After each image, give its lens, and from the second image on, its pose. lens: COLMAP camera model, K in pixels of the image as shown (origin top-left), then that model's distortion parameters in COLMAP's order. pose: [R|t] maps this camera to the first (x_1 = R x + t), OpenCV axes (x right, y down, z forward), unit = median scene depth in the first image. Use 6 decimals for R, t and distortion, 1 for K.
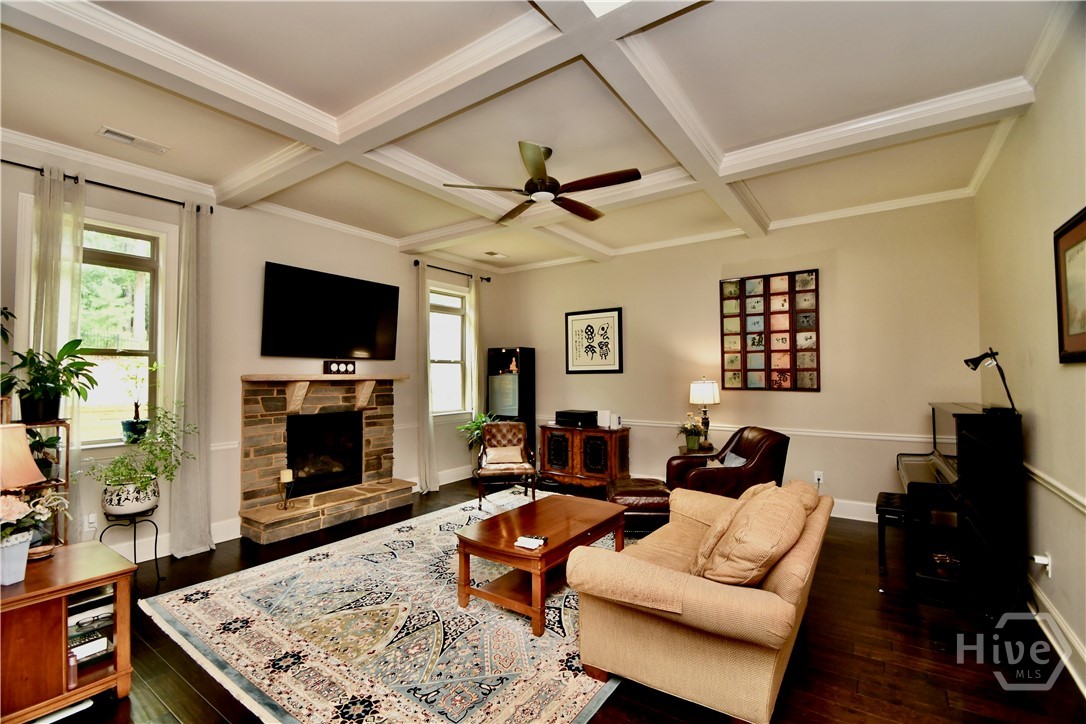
lens RADIAL K [[482.6, 0, 537.4], [0, 482.6, 358.5], [0, 0, 1]] dist [0.008444, -0.014520]
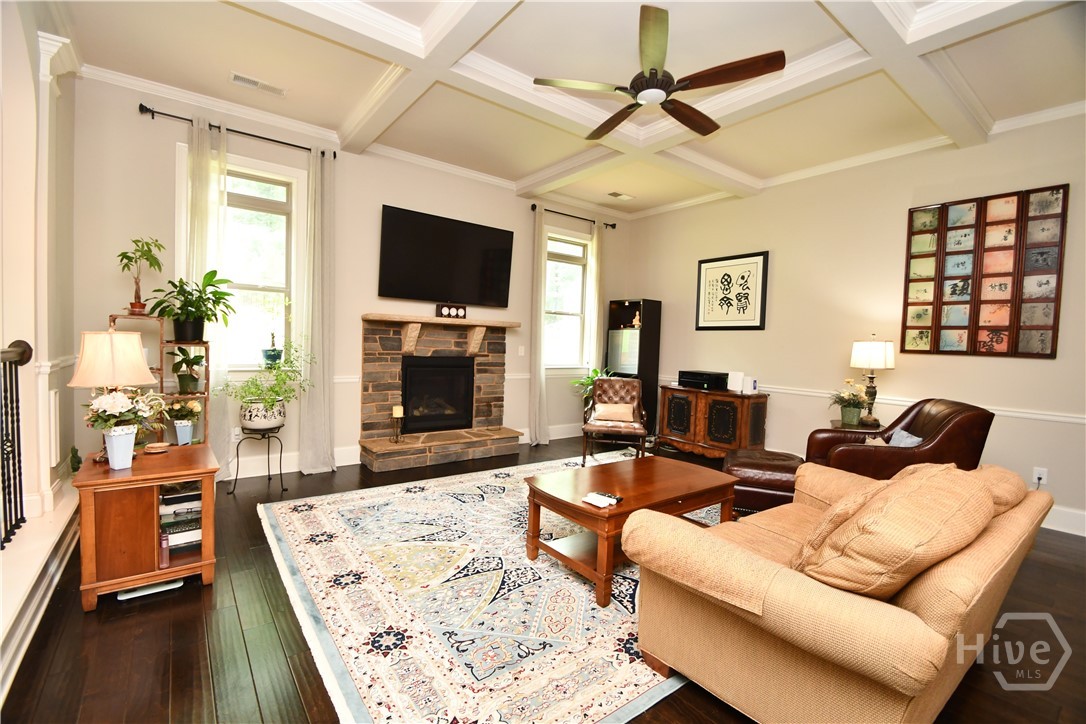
lens RADIAL K [[482.6, 0, 532.0], [0, 482.6, 360.8], [0, 0, 1]] dist [0.008444, -0.014520]
pose [[0.949893, 0.050073, -0.308539, 0.078363], [-0.028293, 0.996807, 0.074668, 0.047202], [0.311293, -0.062197, 0.948276, 0.104833]]
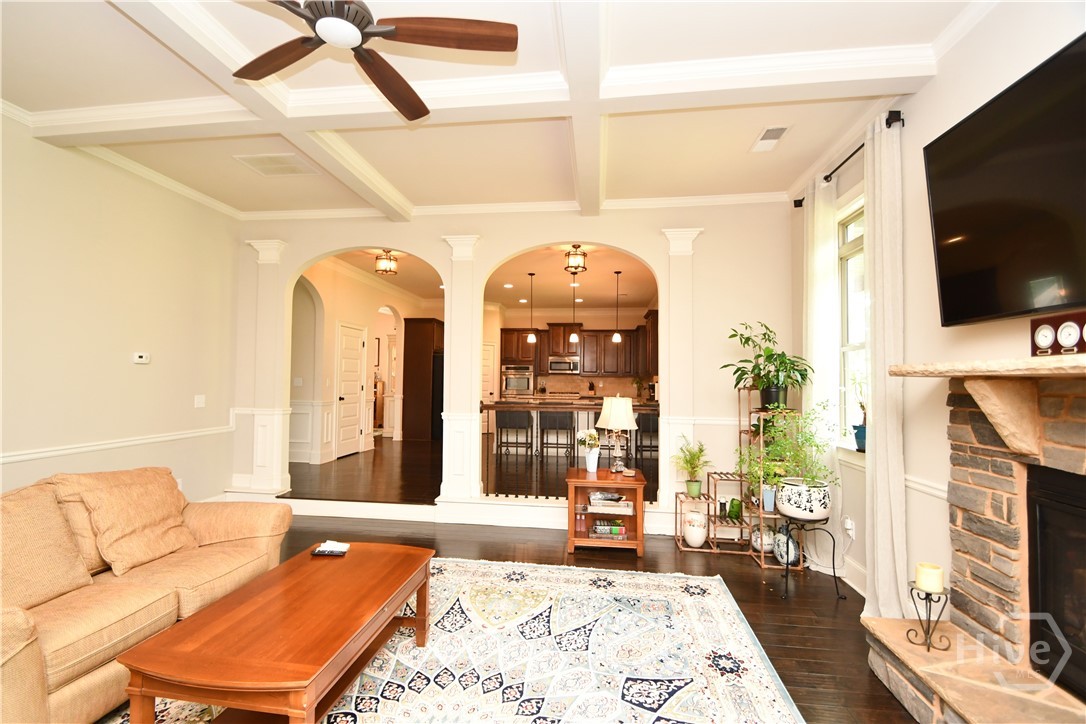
lens RADIAL K [[482.6, 0, 535.0], [0, 482.6, 371.4], [0, 0, 1]] dist [0.008444, -0.014520]
pose [[-0.881815, -0.023337, -0.471018, 0.048490], [-0.000193, 0.998793, -0.049125, 0.066667], [0.471596, -0.043229, -0.880755, 1.276549]]
